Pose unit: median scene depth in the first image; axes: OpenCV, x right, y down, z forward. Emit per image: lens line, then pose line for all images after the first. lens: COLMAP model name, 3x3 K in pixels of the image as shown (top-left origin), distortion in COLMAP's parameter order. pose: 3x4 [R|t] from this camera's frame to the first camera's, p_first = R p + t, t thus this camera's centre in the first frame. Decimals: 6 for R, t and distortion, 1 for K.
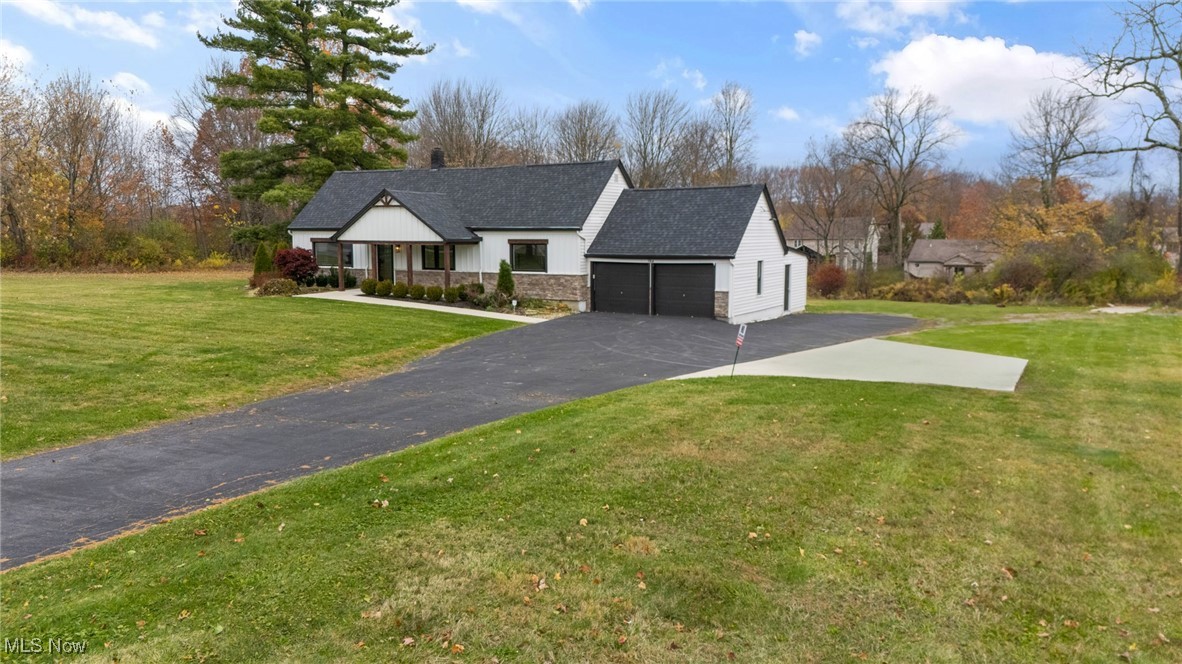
lens RADIAL K [[867.4, 0, 588.0], [0, 867.4, 325.7], [0, 0, 1]] dist [0.066667, -0.044015]
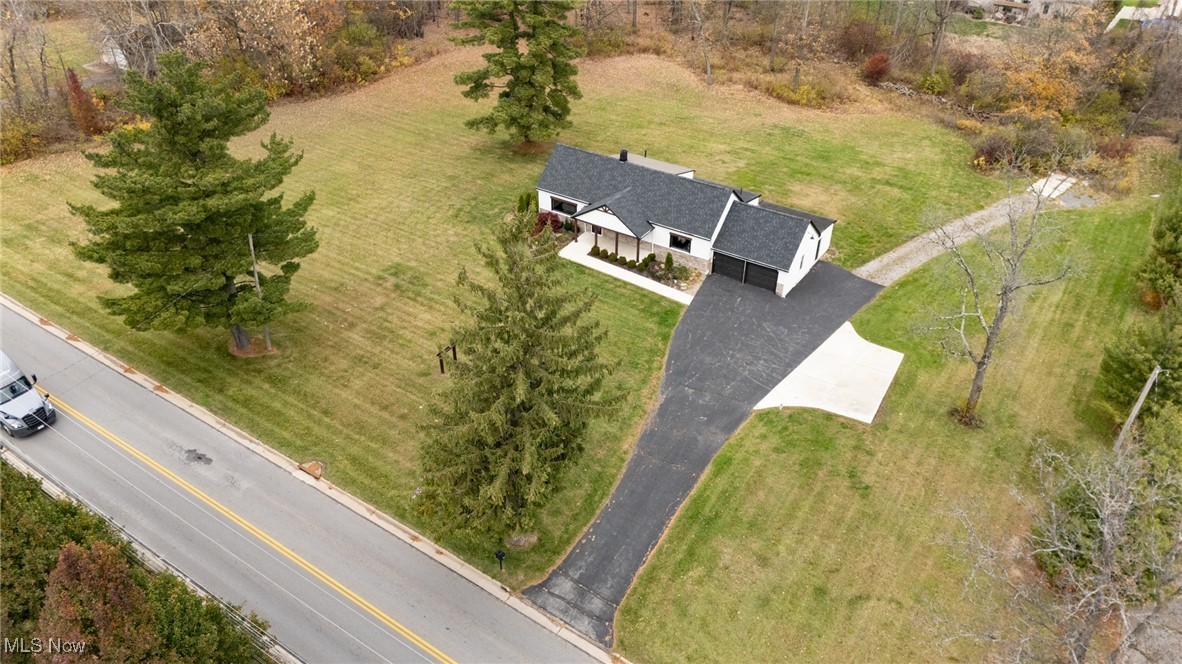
lens RADIAL K [[867.4, 0, 591.3], [0, 867.4, 331.7], [0, 0, 1]] dist [0.066667, -0.044015]
pose [[0.998698, 0.036963, -0.035169, -0.190225], [-0.015489, 0.876423, 0.481294, -0.823819], [0.048613, -0.480122, 0.875854, -0.767902]]
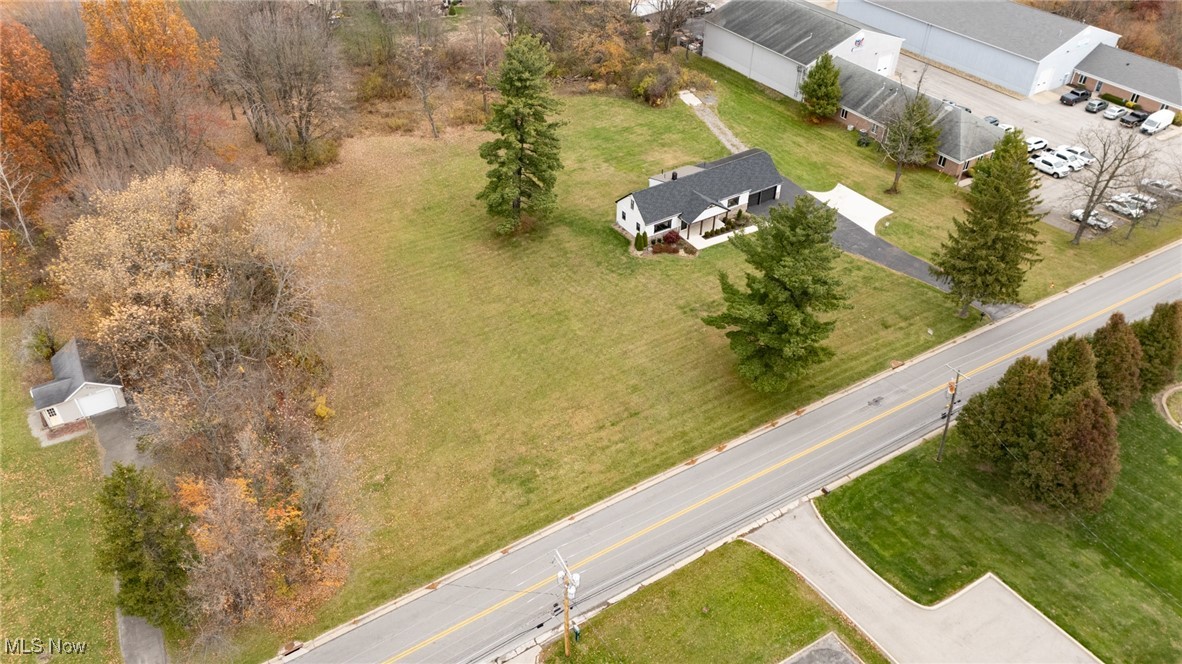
lens RADIAL K [[867.4, 0, 590.0], [0, 867.4, 333.1], [0, 0, 1]] dist [0.066667, -0.044015]
pose [[0.459838, -0.542245, 0.703221, -2.750309], [0.086326, 0.815459, 0.572341, -1.526512], [-0.883797, -0.202478, 0.421789, 0.047740]]
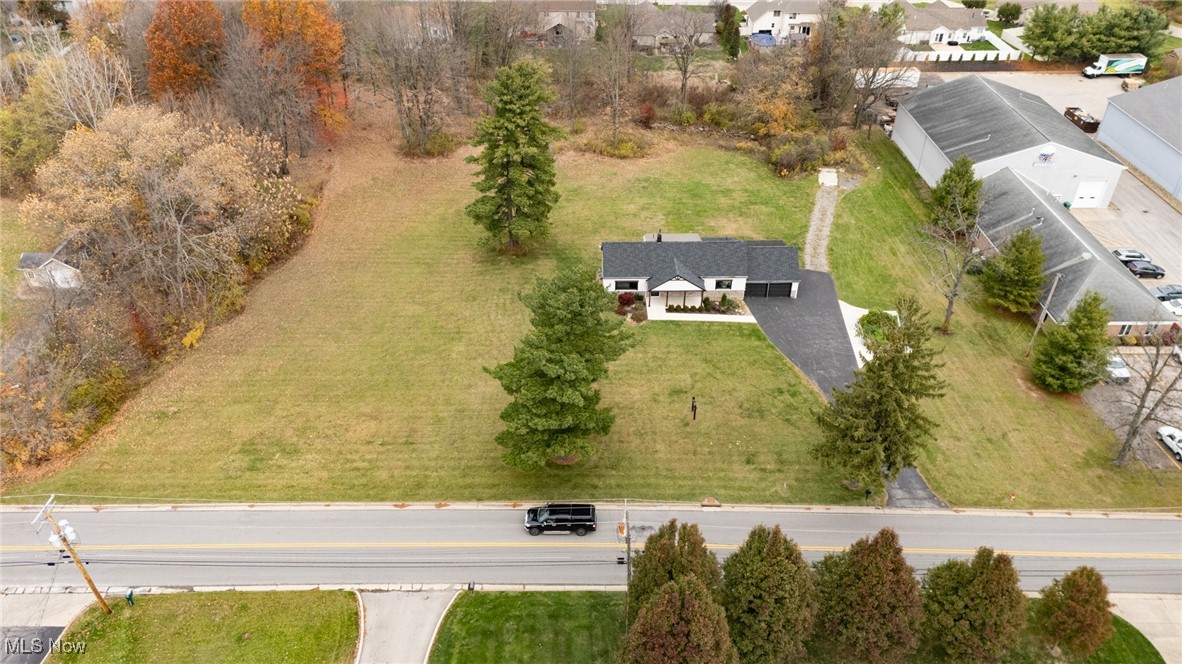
lens RADIAL K [[867.4, 0, 589.3], [0, 867.4, 330.9], [0, 0, 1]] dist [0.066667, -0.044015]
pose [[0.853899, -0.294160, 0.429332, -1.673595], [0.048867, 0.866617, 0.496576, -1.353730], [-0.518139, -0.403045, 0.754378, -0.930056]]
